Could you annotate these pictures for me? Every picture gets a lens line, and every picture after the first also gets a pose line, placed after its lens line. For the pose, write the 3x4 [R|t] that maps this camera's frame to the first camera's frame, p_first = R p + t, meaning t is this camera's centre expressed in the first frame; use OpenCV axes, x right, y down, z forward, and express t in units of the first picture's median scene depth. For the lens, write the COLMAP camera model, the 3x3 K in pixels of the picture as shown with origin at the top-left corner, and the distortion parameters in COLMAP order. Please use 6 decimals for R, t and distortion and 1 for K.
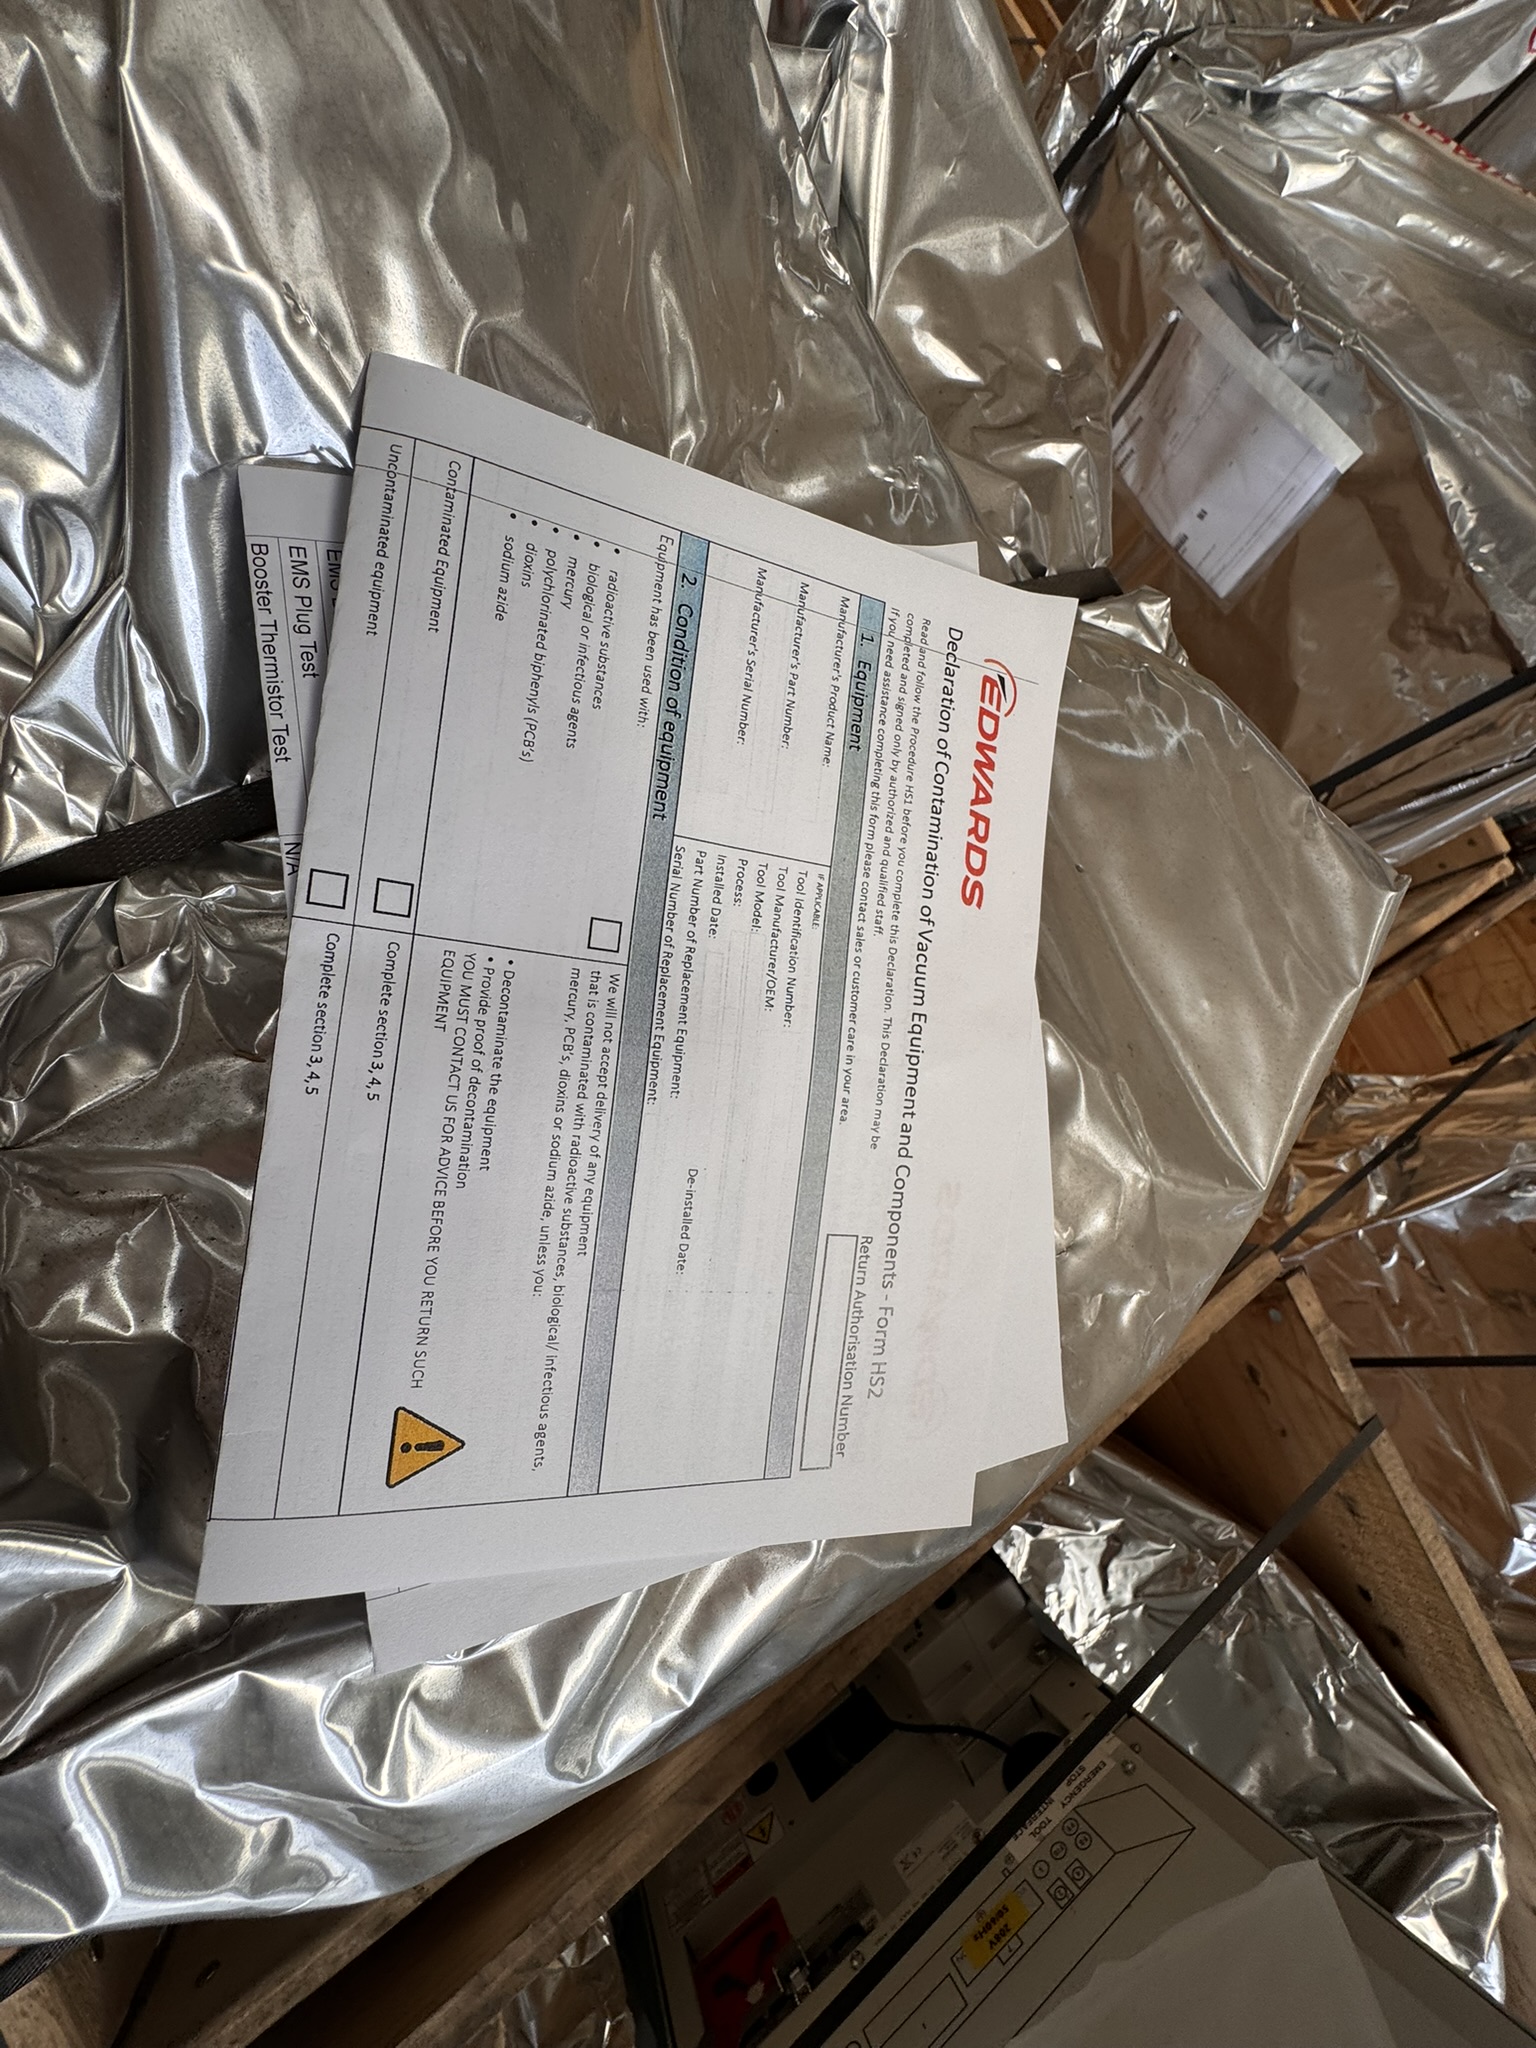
lens RADIAL K [[821.0, 0, 768.0], [0, 821.0, 1024.0], [0, 0, 1]] dist [-0.005957, 0.000759]
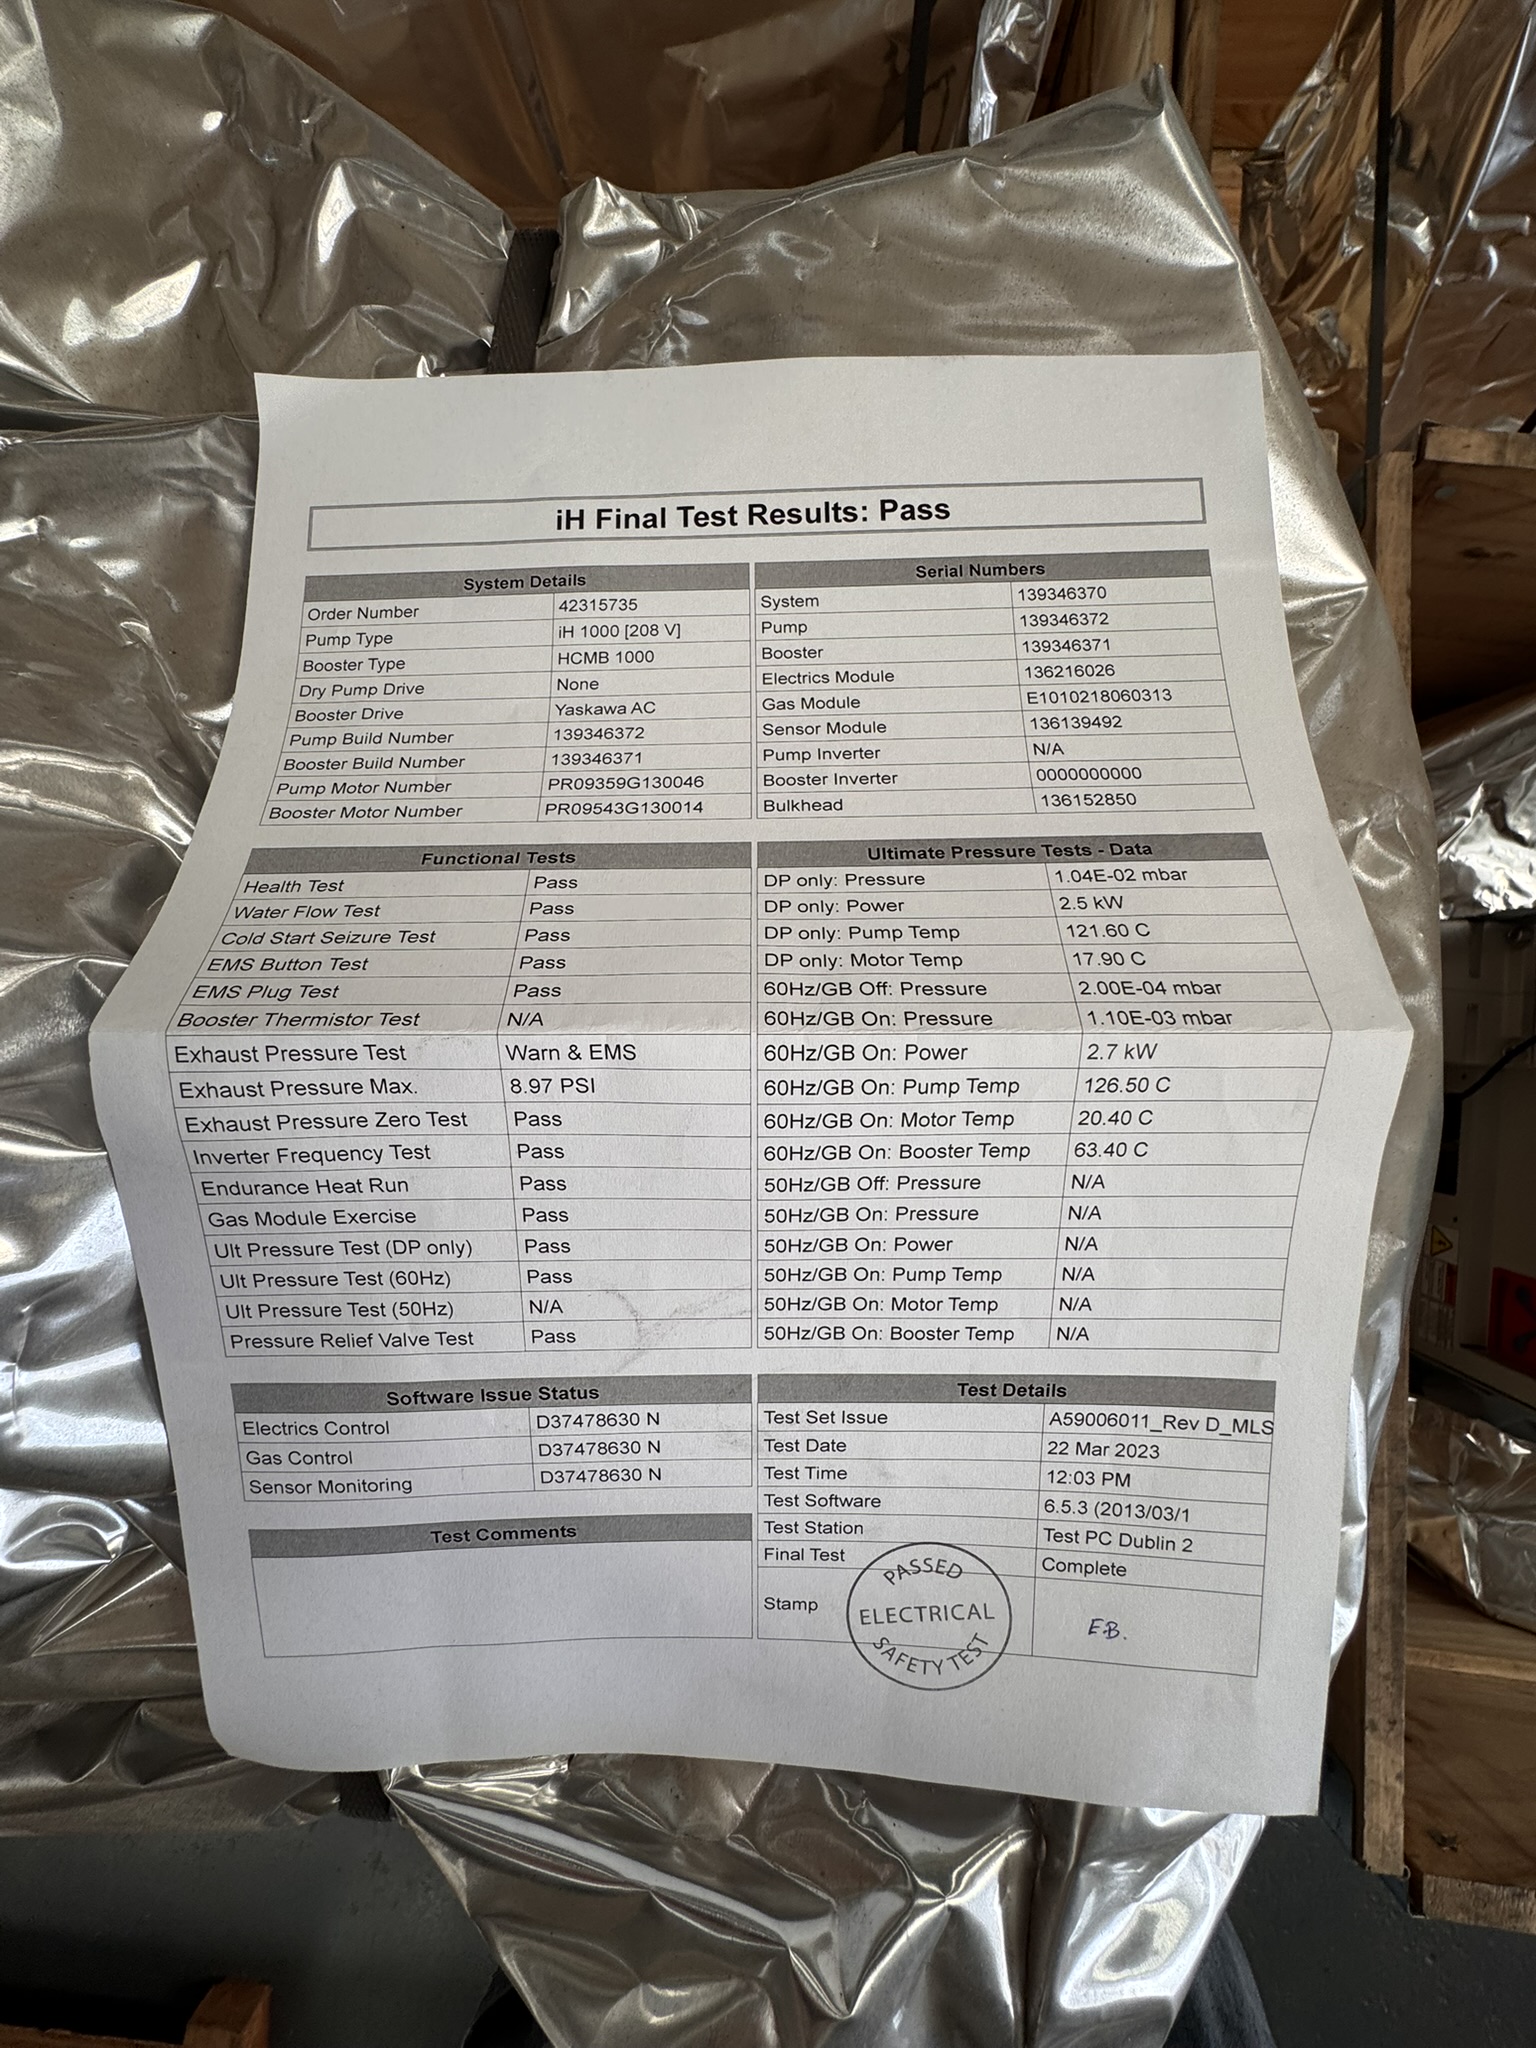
lens RADIAL K [[821.0, 0, 768.0], [0, 821.0, 1024.0], [0, 0, 1]] dist [-0.005957, 0.000759]
pose [[0.515324, -0.808835, -0.283245, 0.073689], [0.856646, 0.495602, 0.143303, -0.057712], [0.024468, -0.316489, 0.948281, 0.055379]]
